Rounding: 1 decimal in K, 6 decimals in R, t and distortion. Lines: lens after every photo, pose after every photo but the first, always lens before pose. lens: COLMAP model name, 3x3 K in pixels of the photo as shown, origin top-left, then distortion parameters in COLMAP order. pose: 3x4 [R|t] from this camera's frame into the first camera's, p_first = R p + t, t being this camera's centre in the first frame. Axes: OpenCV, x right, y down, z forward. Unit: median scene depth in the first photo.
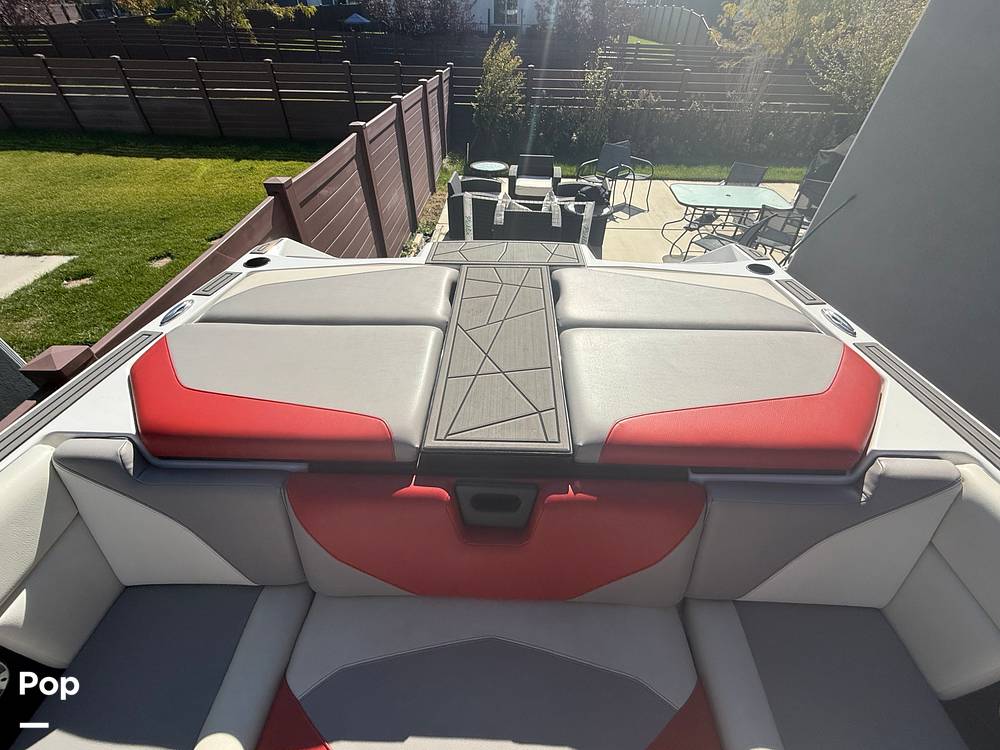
lens RADIAL K [[405.6, 0, 500.1], [0, 405.6, 373.0], [0, 0, 1]] dist [-0.002483, -0.000290]
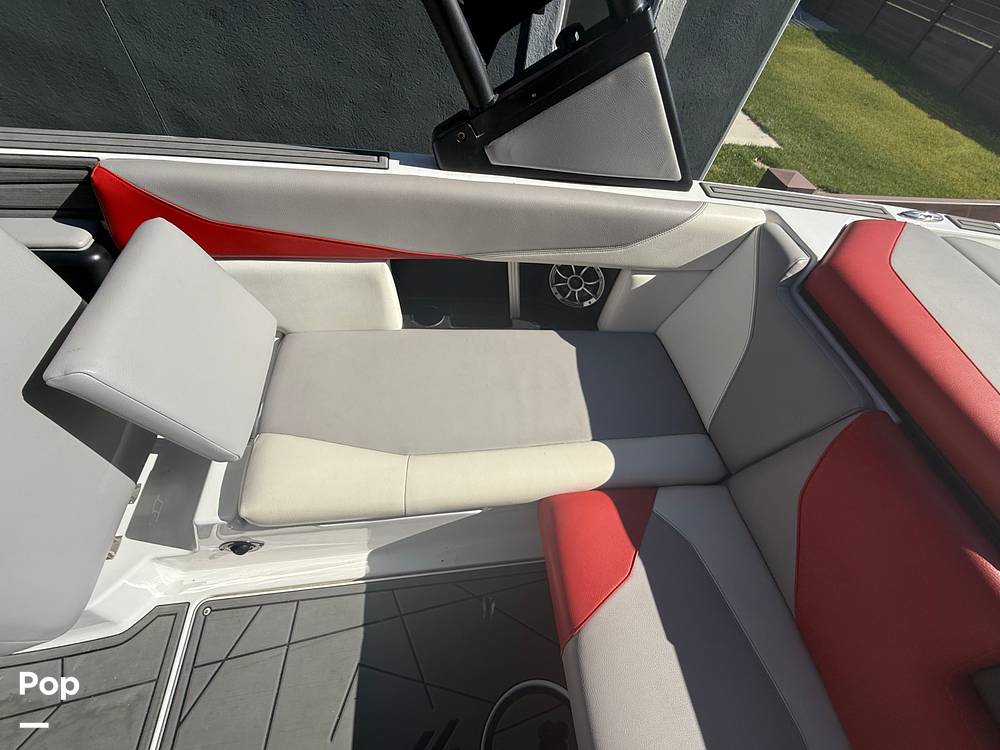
lens RADIAL K [[400.5, 0, 499.3], [0, 400.5, 374.4], [0, 0, 1]] dist [-0.001574, -0.000182]
pose [[0.154705, 0.805284, -0.572350, -0.134380], [-0.752532, 0.471410, 0.459856, 0.251670], [0.640126, 0.359570, 0.678932, -0.049052]]
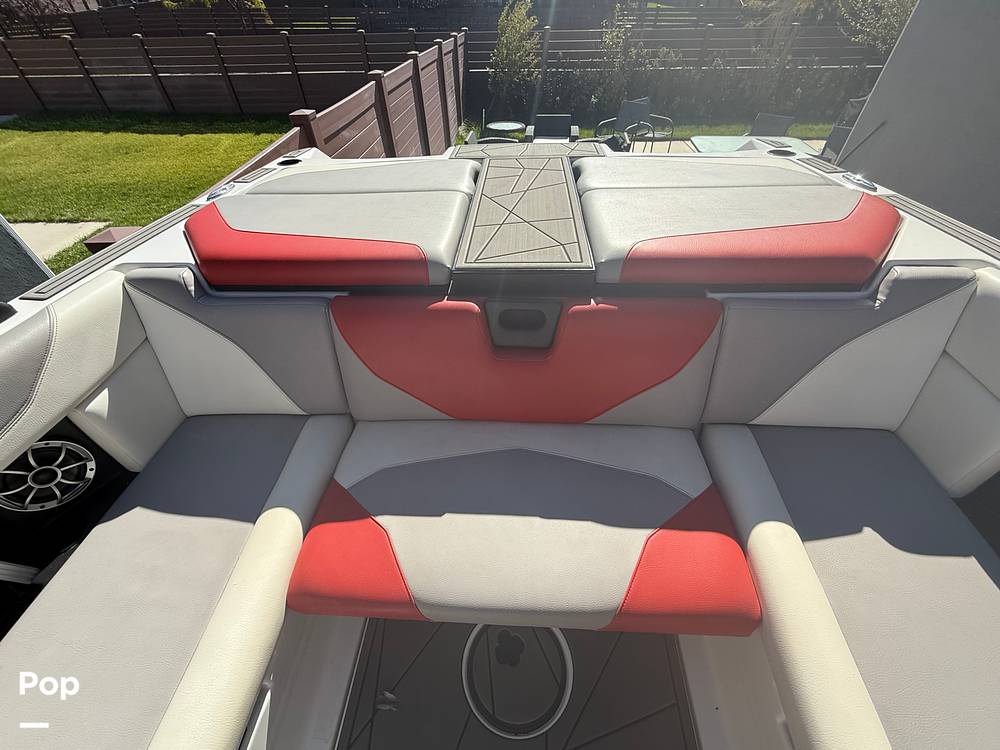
lens RADIAL K [[405.2, 0, 499.5], [0, 405.2, 377.3], [0, 0, 1]] dist [-0.003029, 0.000047]
pose [[0.999145, -0.005702, -0.040942, -0.016554], [0.007119, 0.999378, 0.034534, 0.253259], [0.040719, -0.034795, 0.998565, -0.045456]]
